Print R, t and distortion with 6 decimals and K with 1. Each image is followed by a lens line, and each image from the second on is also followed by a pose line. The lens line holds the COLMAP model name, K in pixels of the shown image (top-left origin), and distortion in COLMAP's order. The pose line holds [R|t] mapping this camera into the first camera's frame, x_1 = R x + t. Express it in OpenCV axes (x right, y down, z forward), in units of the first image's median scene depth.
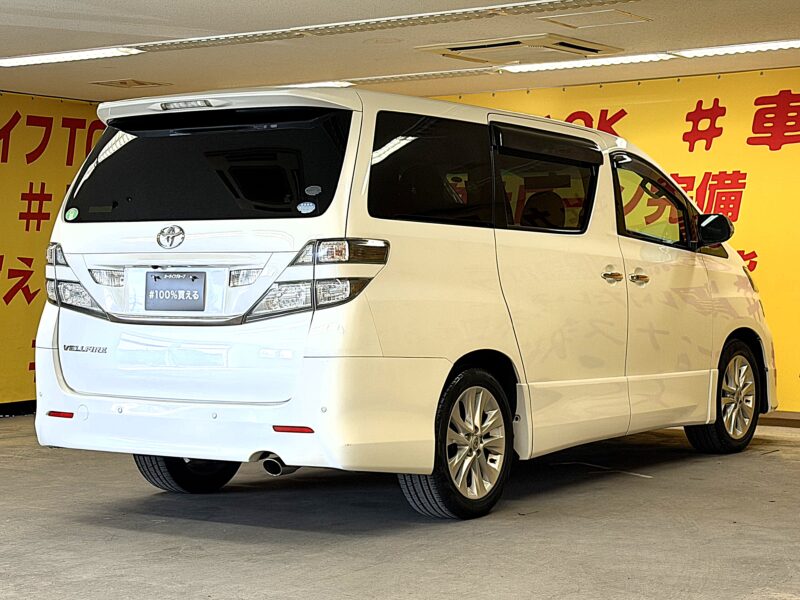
lens RADIAL K [[1582.9, 0, 401.0], [0, 1582.9, 301.2], [0, 0, 1]] dist [0.042863, 0.000000]
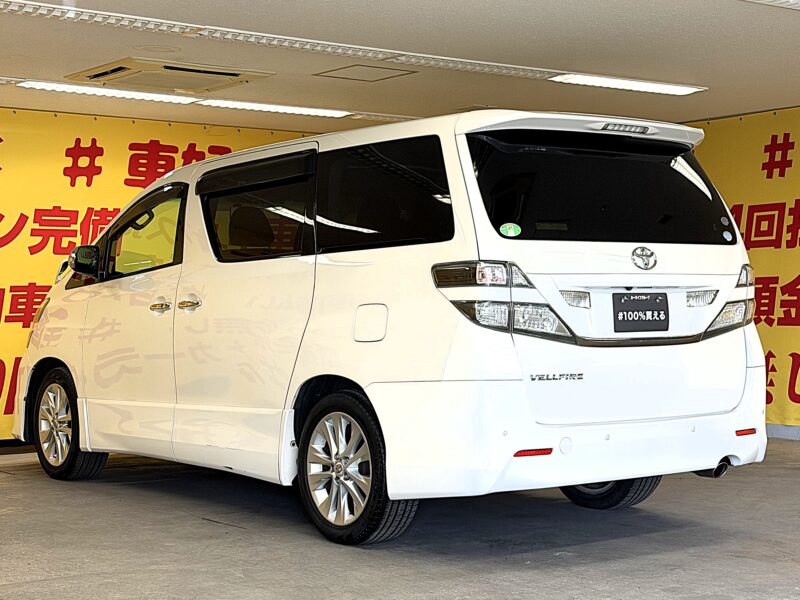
lens RADIAL K [[1373.1, 0, 398.9], [0, 1373.1, 301.5], [0, 0, 1]] dist [0.237741, 0.000000]
pose [[0.321044, -0.000619, 0.947064, -0.998904], [0.027597, 0.999581, -0.008702, -0.009409], [-0.946662, 0.028930, 0.320927, 0.837256]]
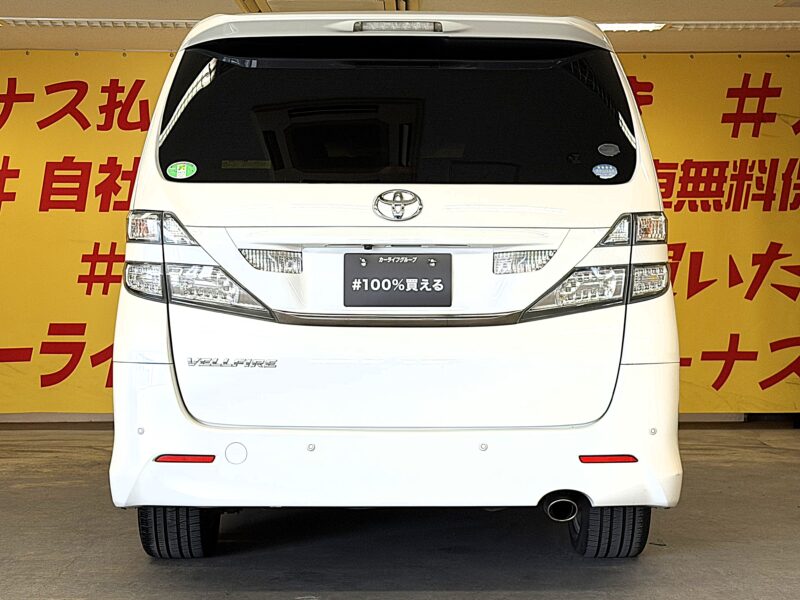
lens RADIAL K [[1582.9, 0, 422.0], [0, 1582.9, 290.0], [0, 0, 1]] dist [0.042863, 0.000000]
pose [[0.828887, -0.001163, 0.559416, -0.525752], [0.006330, 0.999953, -0.007301, 0.003639], [-0.559381, 0.009593, 0.828855, 0.377901]]
